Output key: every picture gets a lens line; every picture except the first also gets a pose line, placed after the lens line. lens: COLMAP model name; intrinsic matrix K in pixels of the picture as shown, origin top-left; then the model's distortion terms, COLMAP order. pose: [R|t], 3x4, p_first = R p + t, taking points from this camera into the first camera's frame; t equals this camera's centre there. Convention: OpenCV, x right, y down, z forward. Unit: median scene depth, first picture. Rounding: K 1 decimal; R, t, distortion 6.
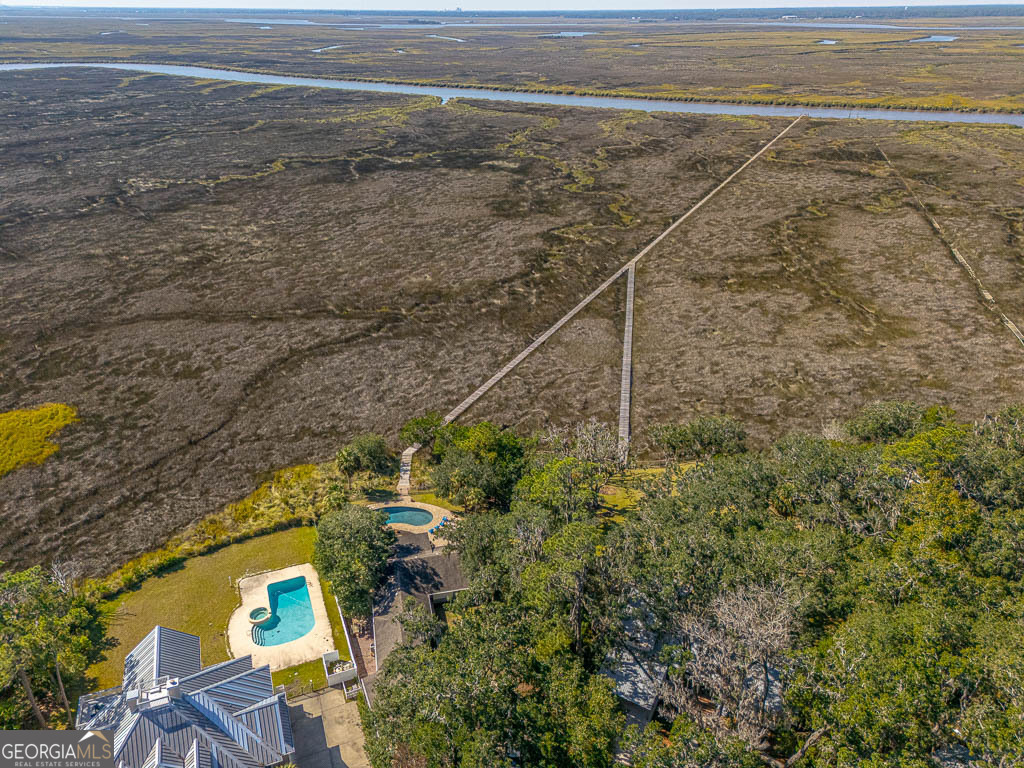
lens RADIAL K [[736.0, 0, 512.0], [0, 736.0, 384.0], [0, 0, 1]] dist [0.084199, -0.067294]
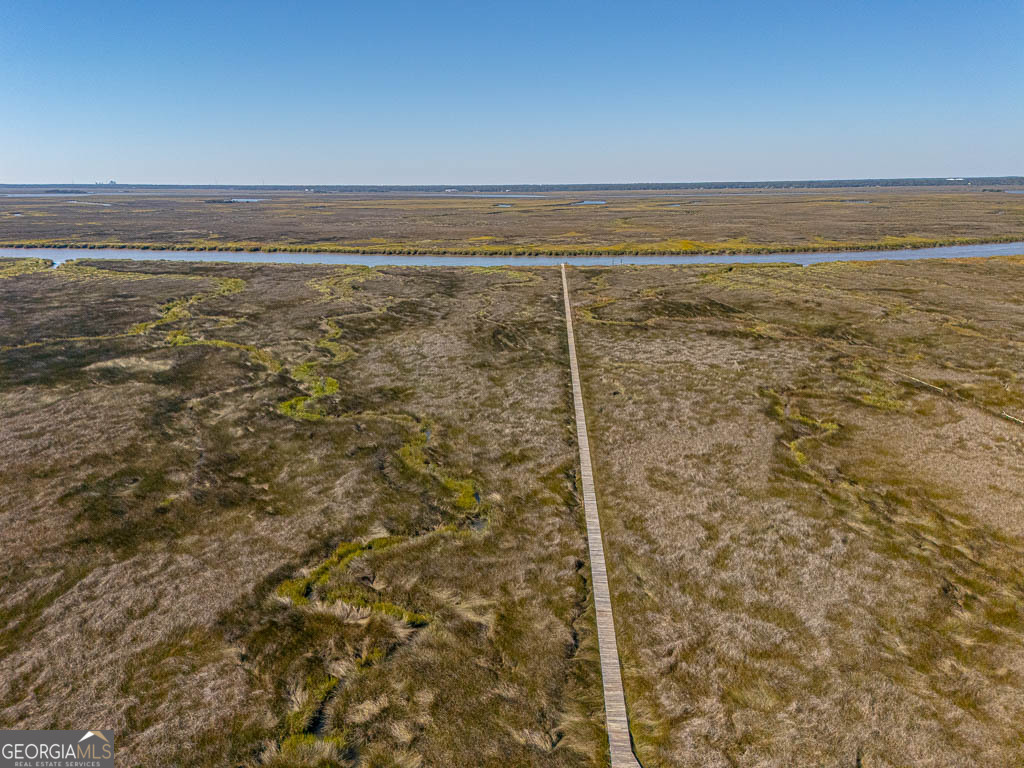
lens RADIAL K [[736.0, 0, 512.0], [0, 736.0, 384.0], [0, 0, 1]] dist [0.084199, -0.067294]
pose [[0.917741, -0.105153, 0.383008, 0.023339], [0.180465, 0.969426, -0.166268, -0.145291], [-0.353814, 0.221710, 0.908658, 0.428123]]
